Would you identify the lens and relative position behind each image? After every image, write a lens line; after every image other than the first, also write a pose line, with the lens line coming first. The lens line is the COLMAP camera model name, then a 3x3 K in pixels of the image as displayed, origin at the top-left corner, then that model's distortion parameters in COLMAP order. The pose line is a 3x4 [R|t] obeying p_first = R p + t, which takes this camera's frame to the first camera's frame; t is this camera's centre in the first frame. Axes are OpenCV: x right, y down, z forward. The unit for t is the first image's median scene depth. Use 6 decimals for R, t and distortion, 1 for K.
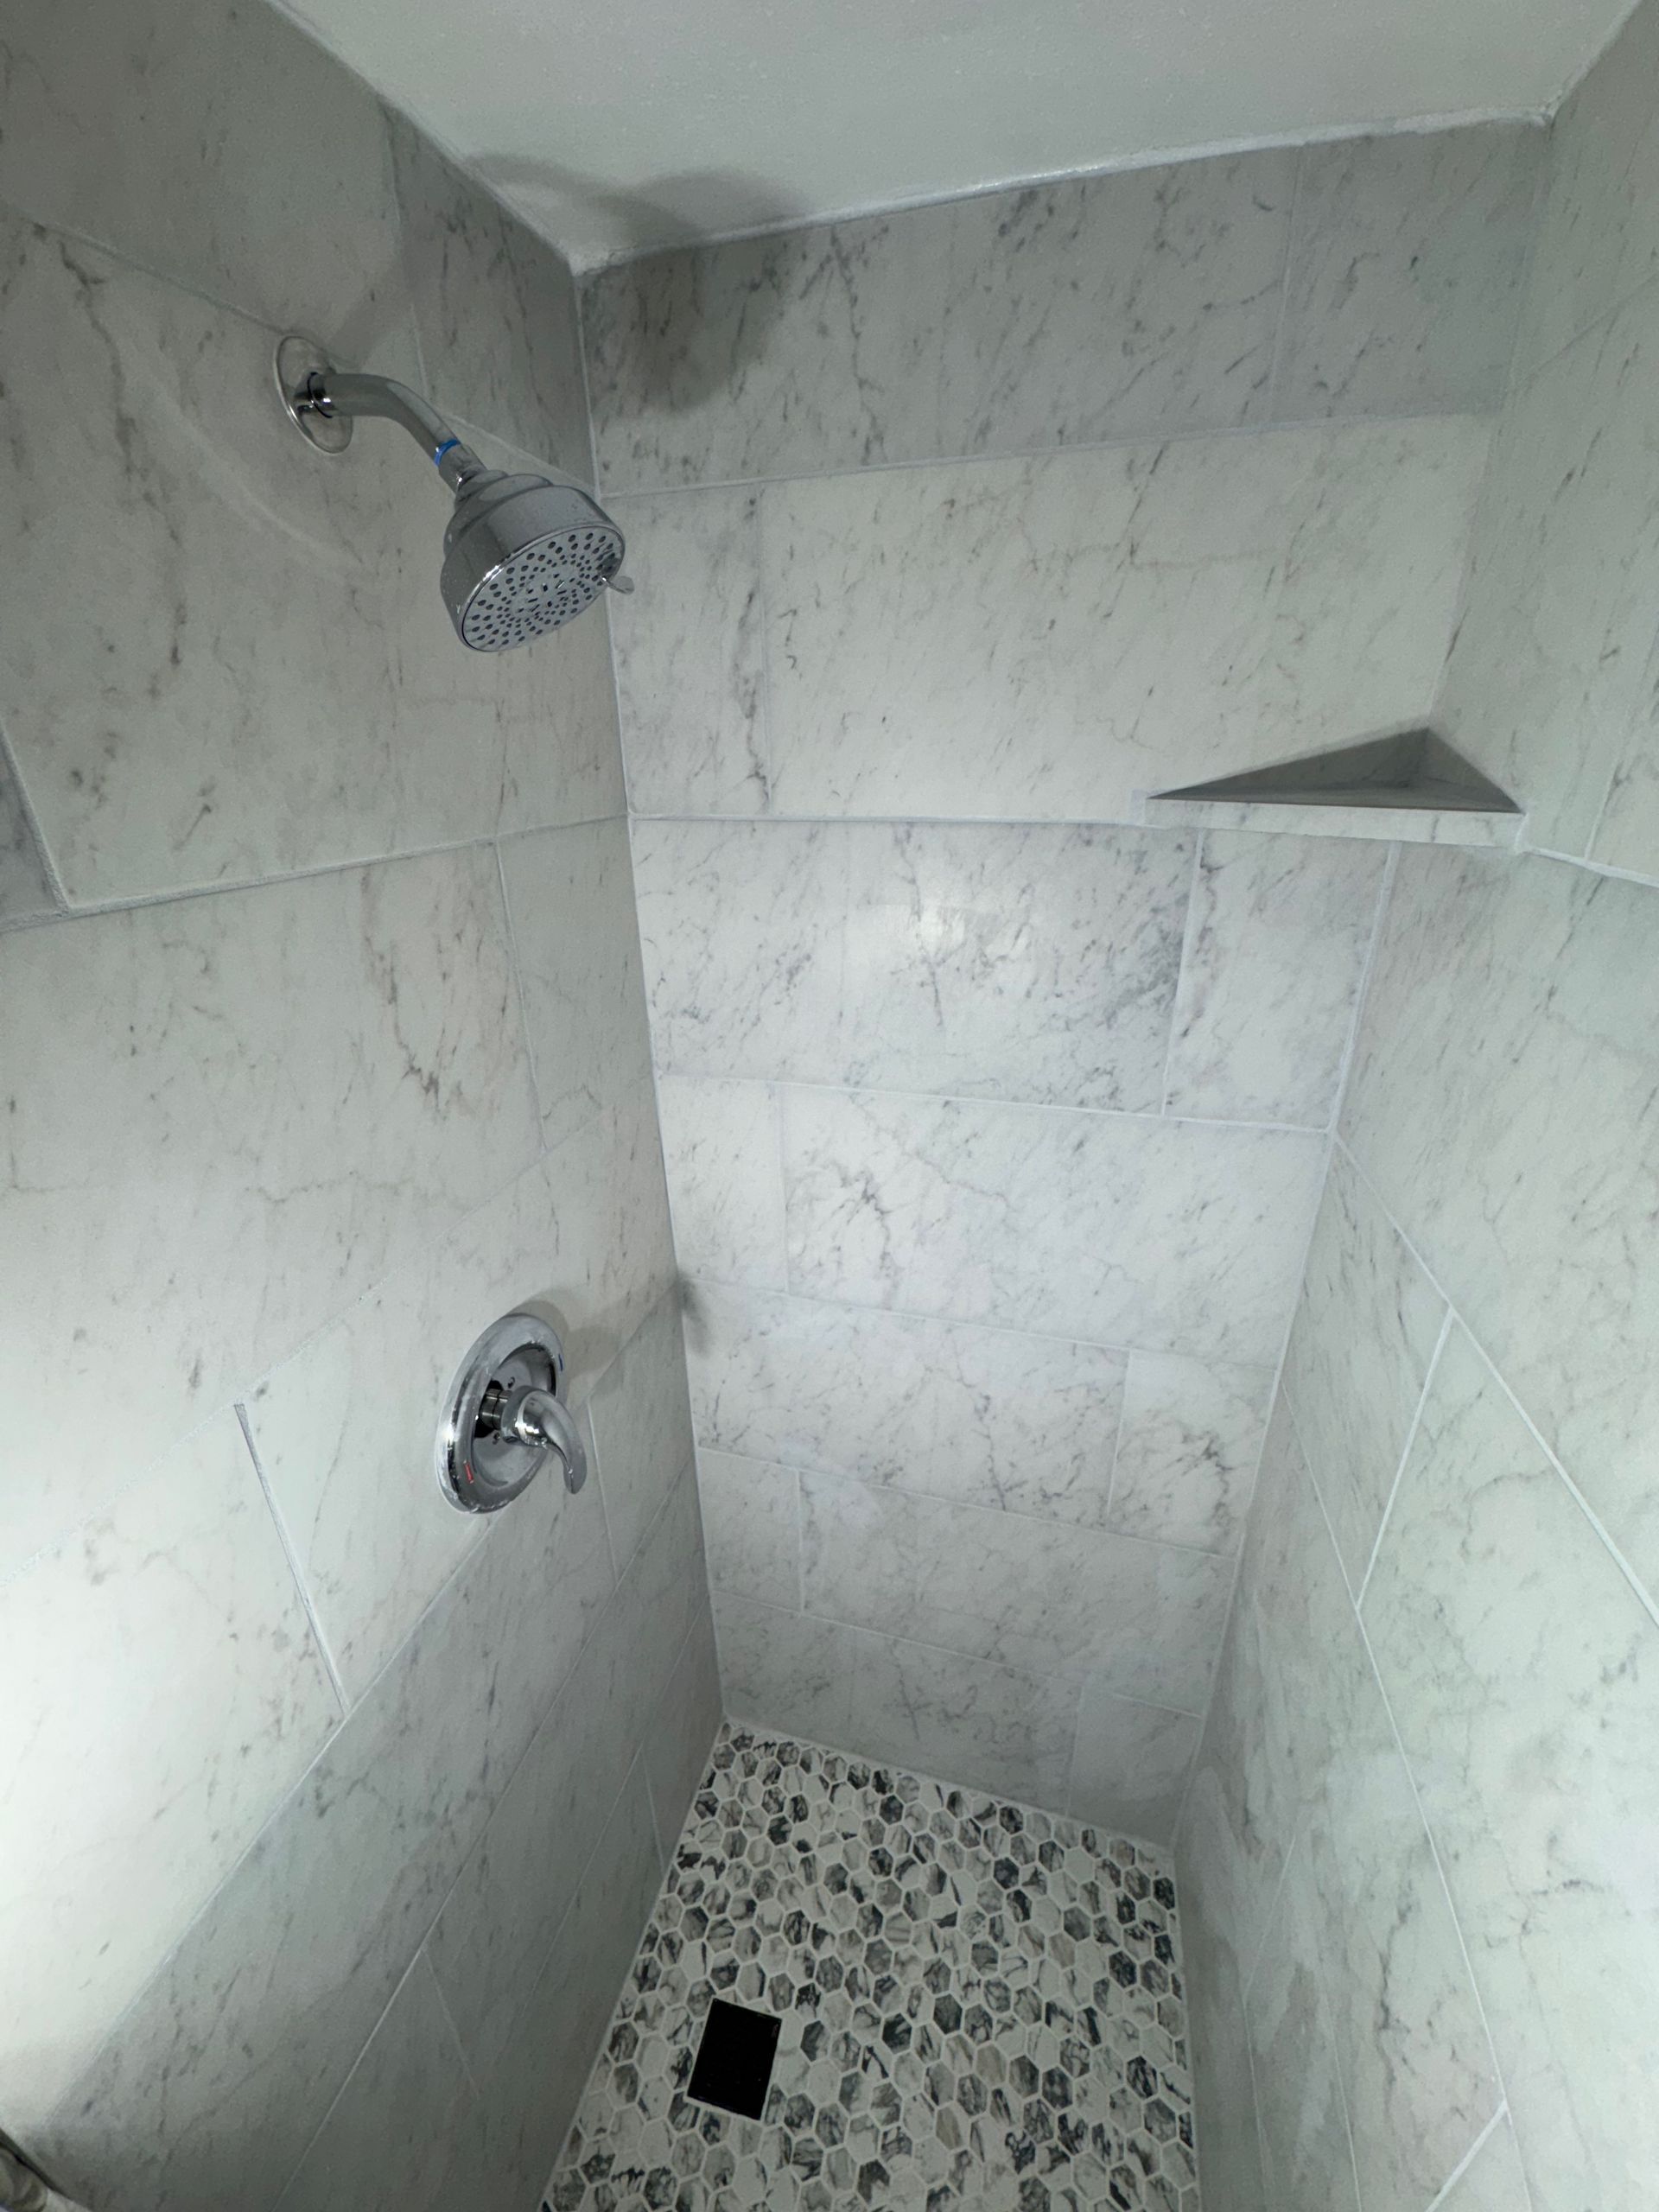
lens RADIAL K [[857.8, 0, 830.6], [0, 857.8, 1095.6], [0, 0, 1]] dist [0.024840, -0.015924]
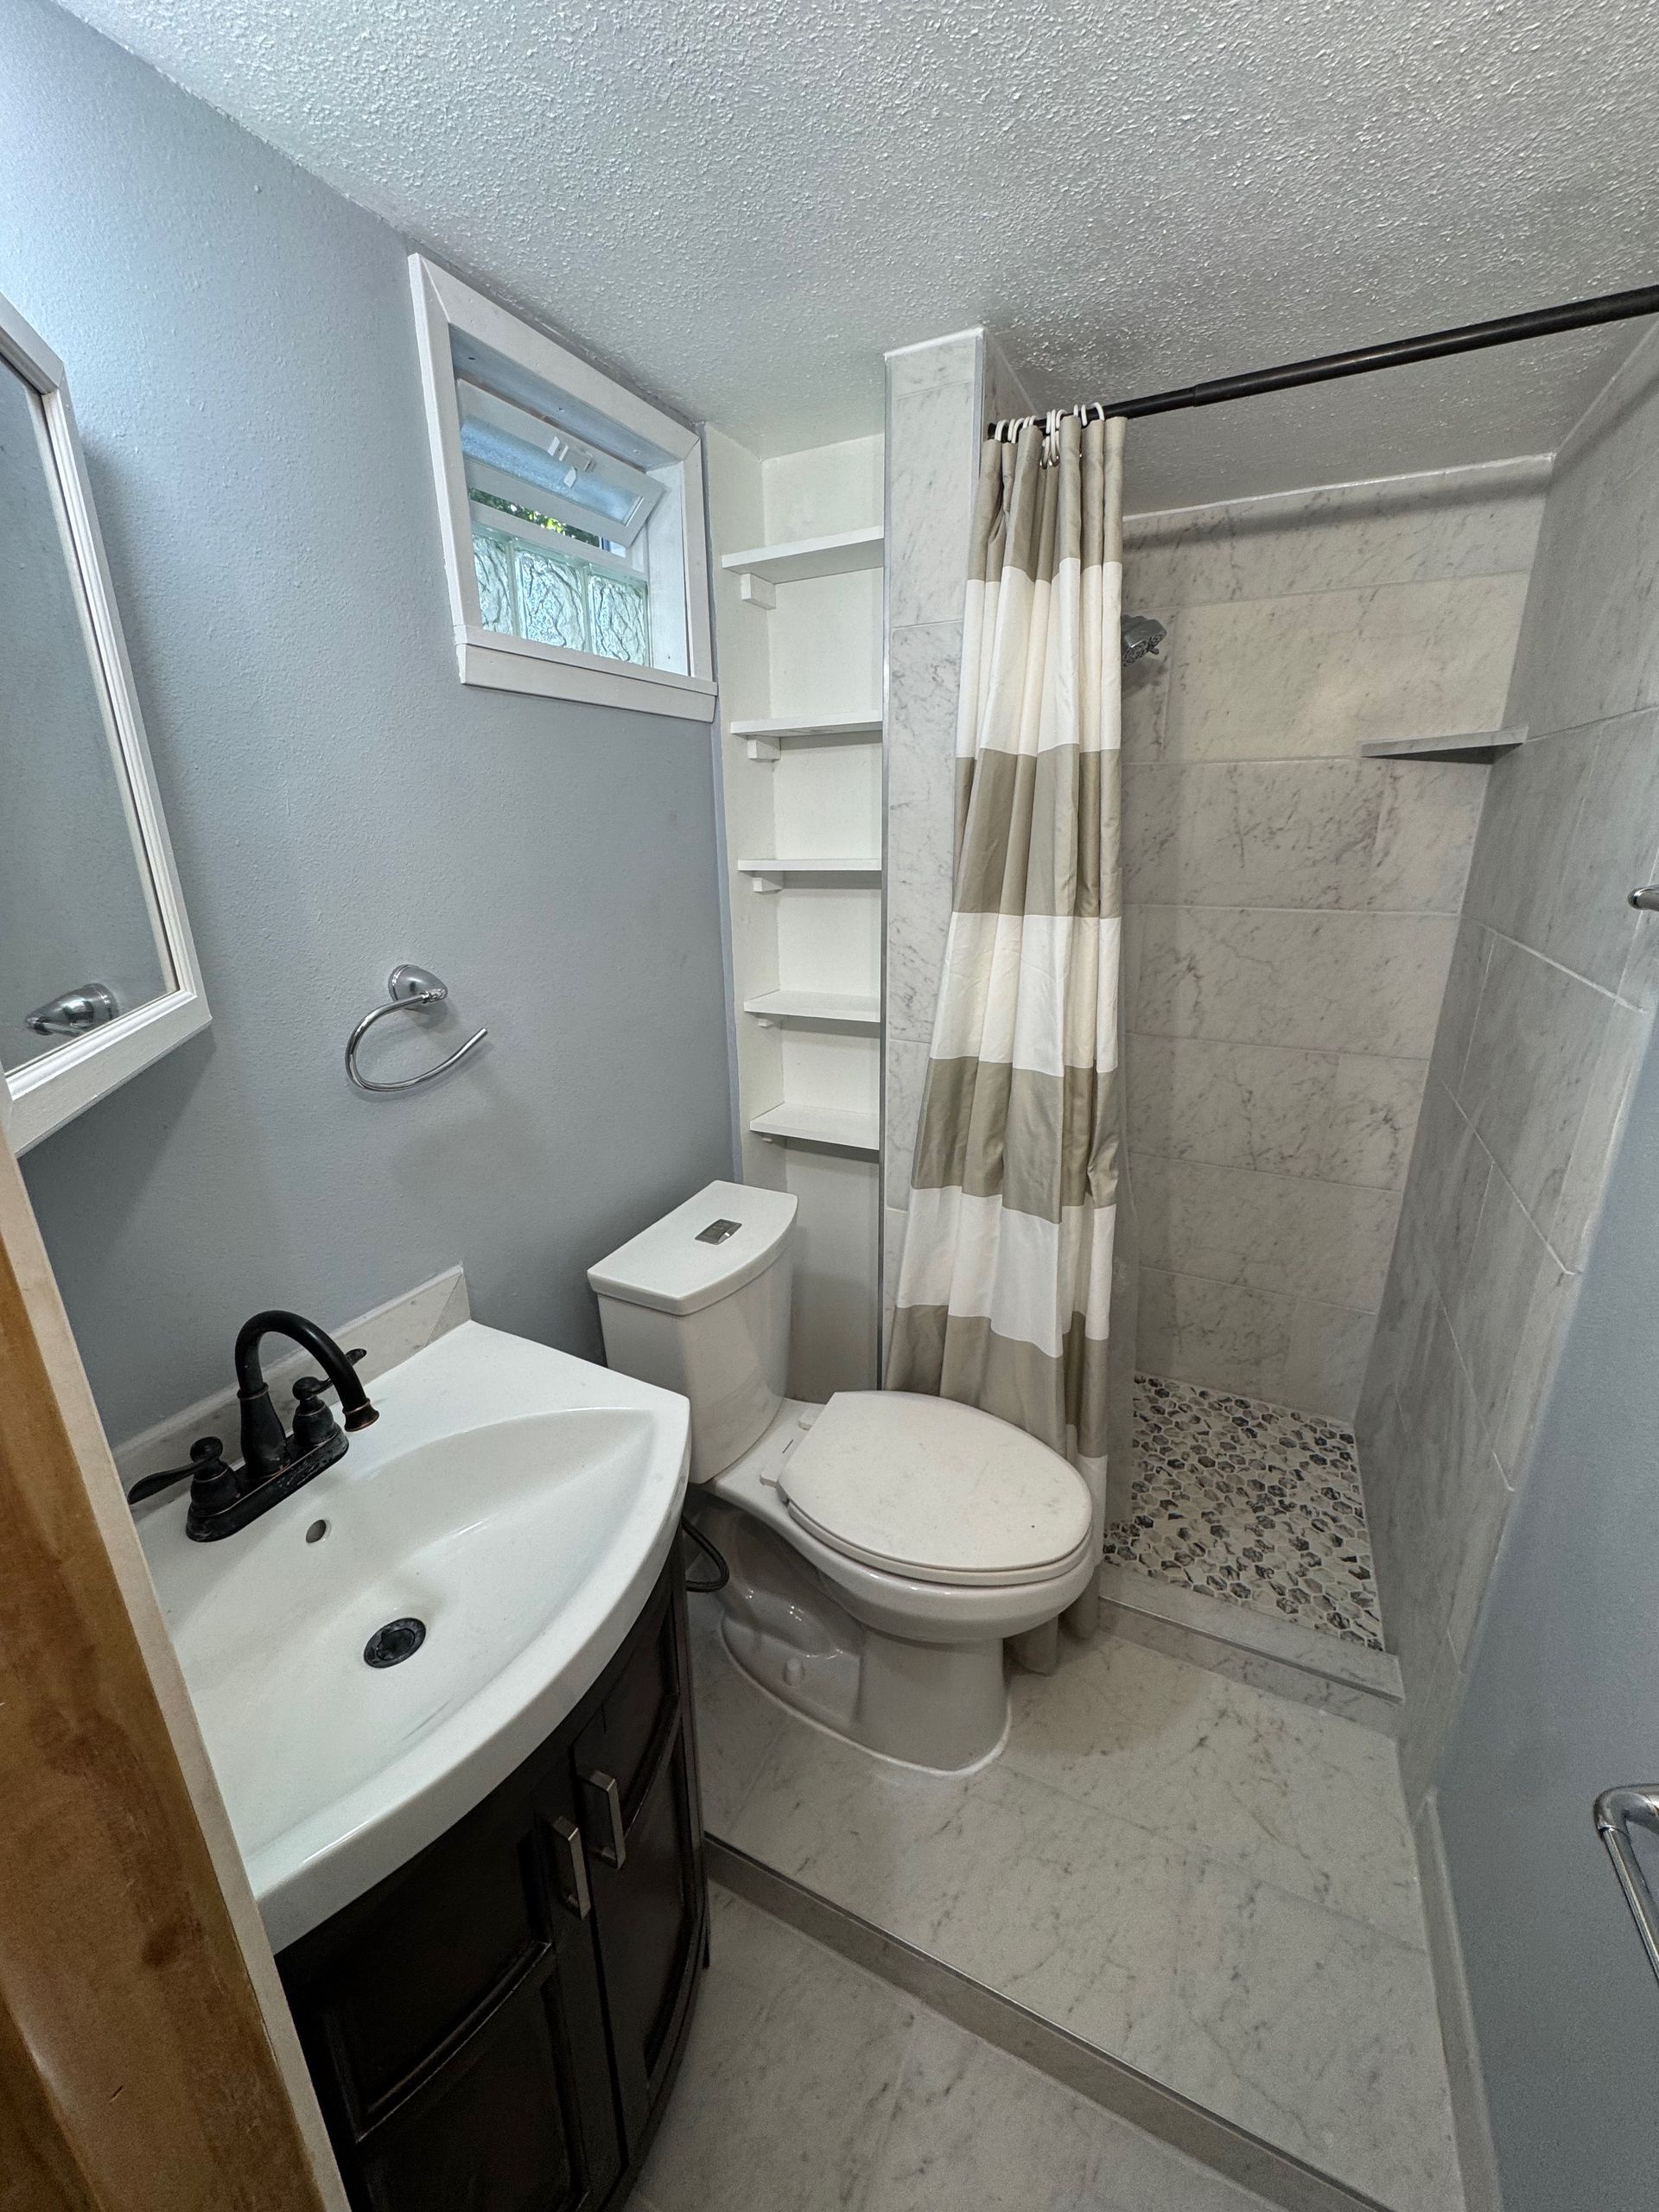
lens RADIAL K [[880.5, 0, 830.1], [0, 880.5, 1103.4], [0, 0, 1]] dist [-0.002780, -0.000043]
pose [[0.981669, 0.062212, -0.180153, -0.316323], [-0.074238, 0.995386, -0.060793, 0.511445], [0.175540, 0.073053, 0.981758, -0.860087]]
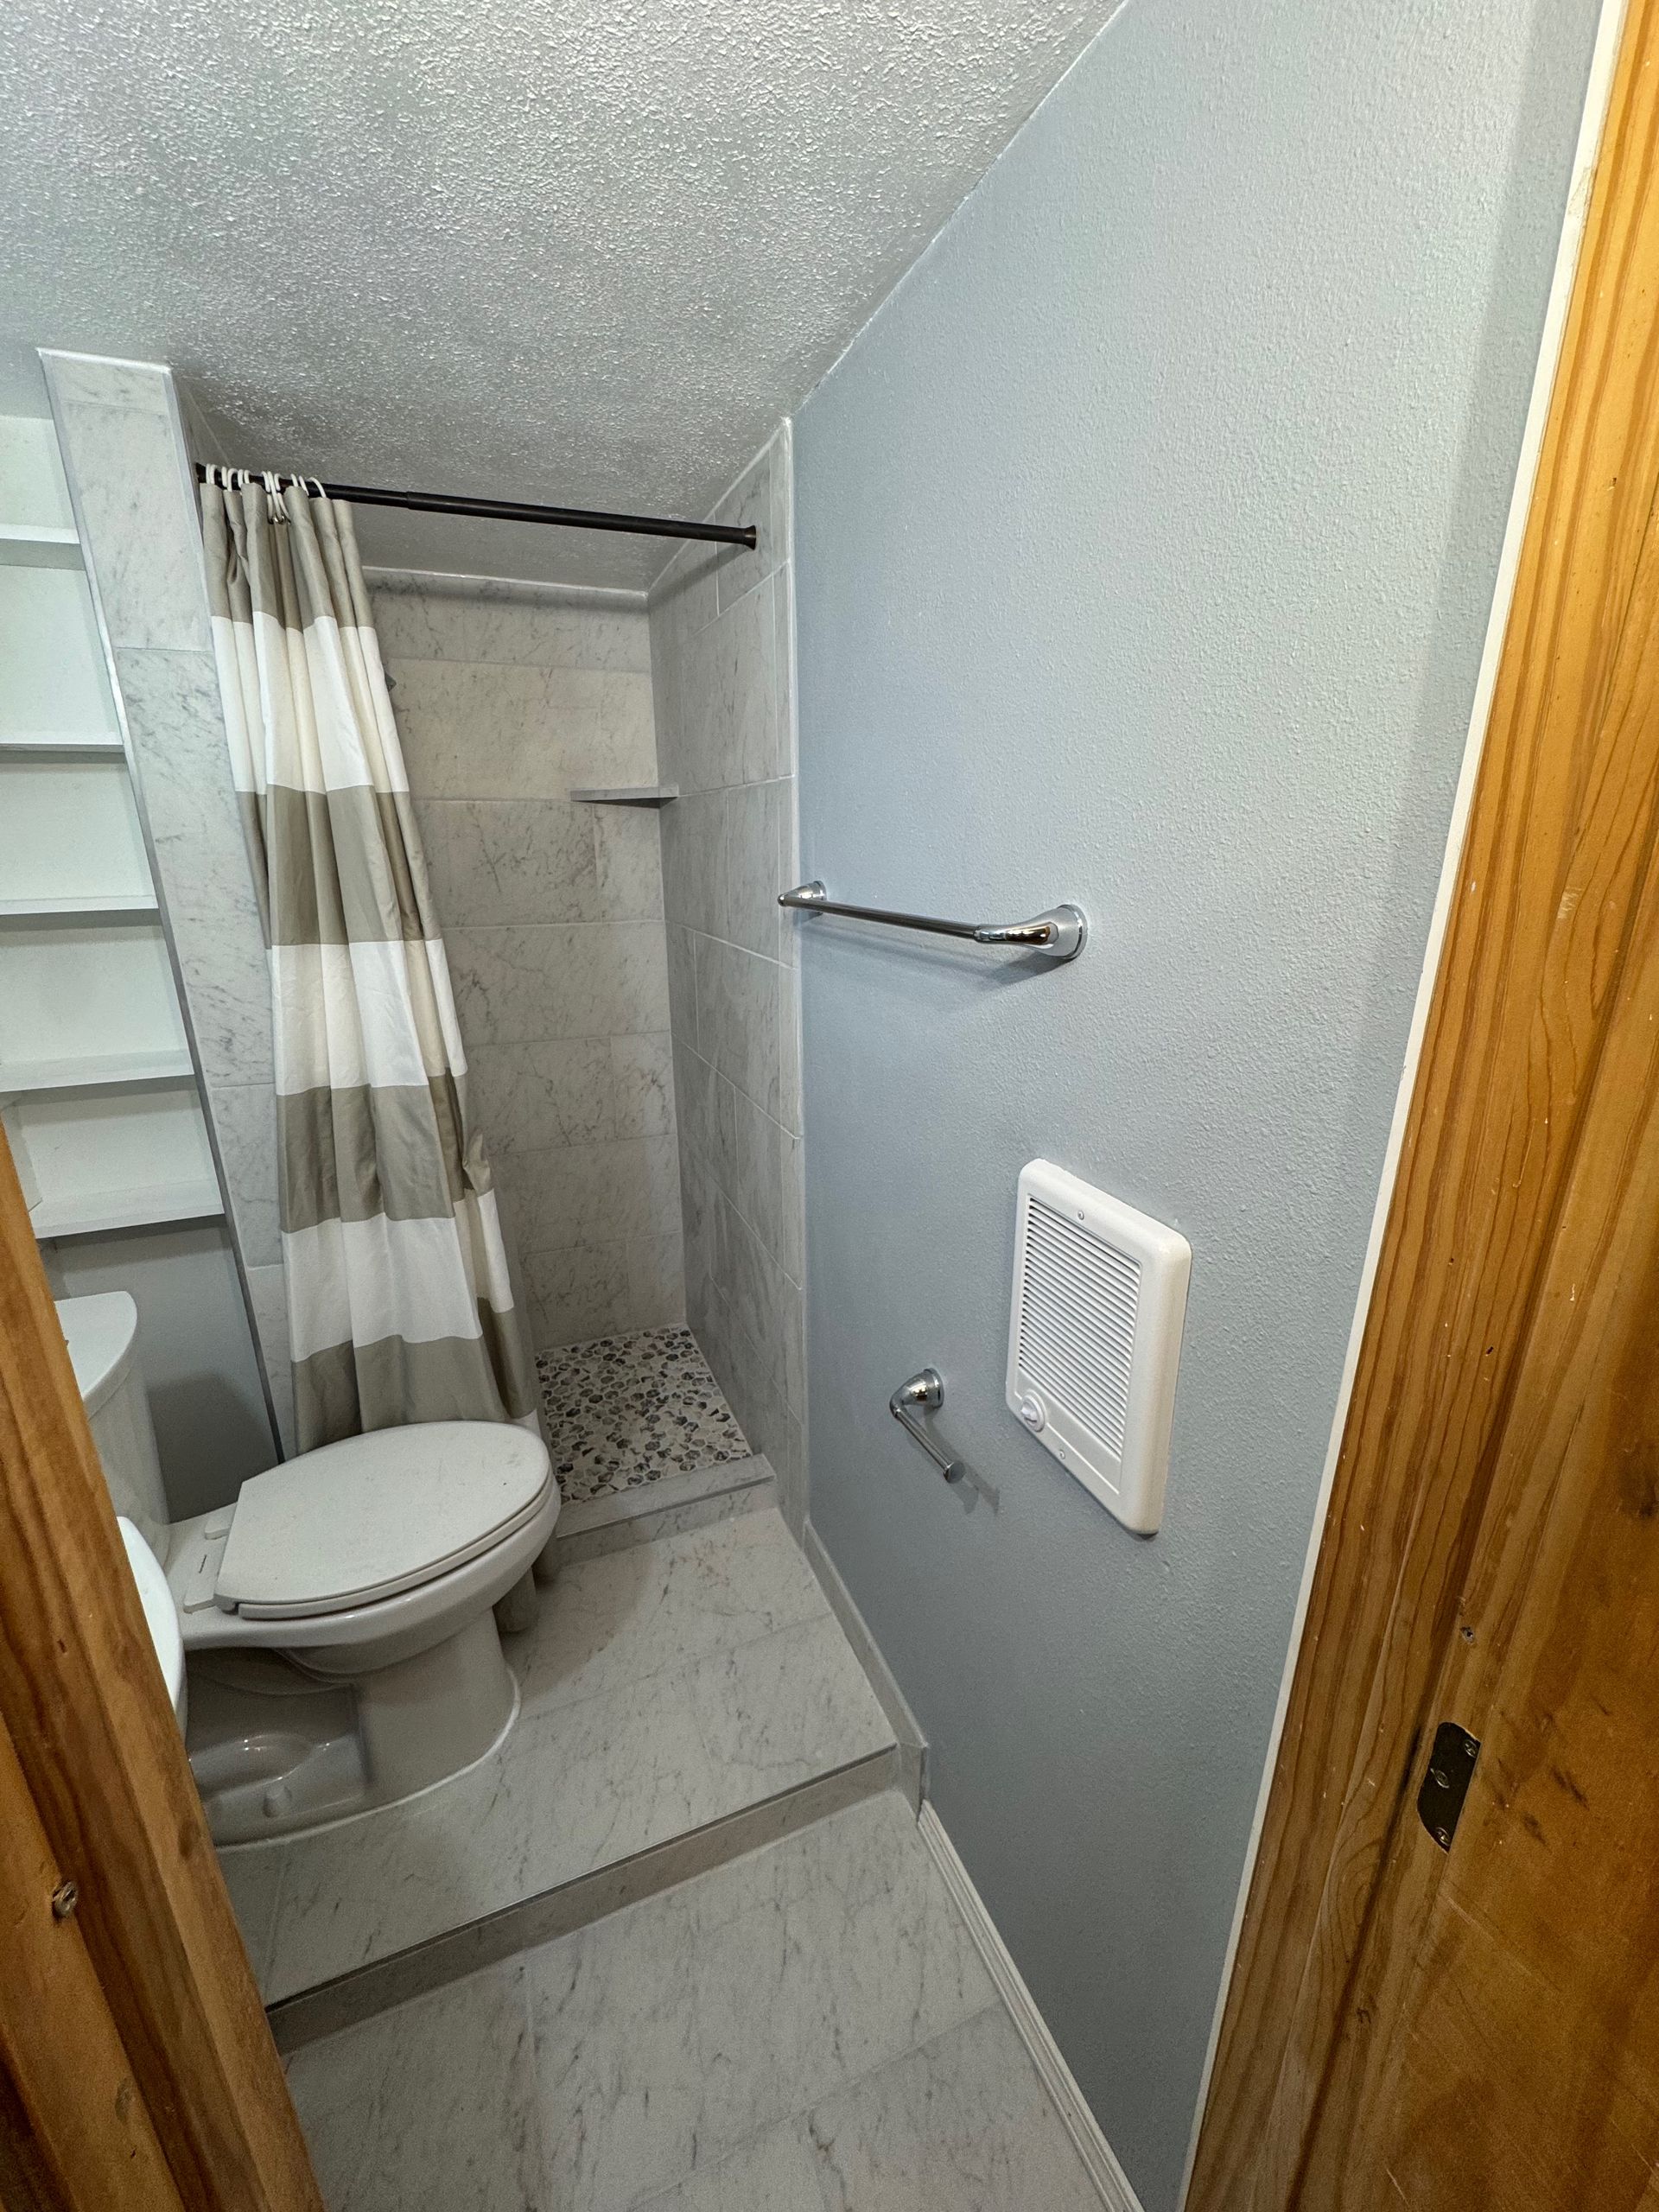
lens RADIAL K [[880.5, 0, 830.1], [0, 880.5, 1103.4], [0, 0, 1]] dist [-0.002780, -0.000043]
pose [[0.798592, -0.162698, 0.579466, -0.480665], [0.217561, 0.975704, -0.025882, 0.562278], [-0.561176, 0.146738, 0.814586, -1.012035]]
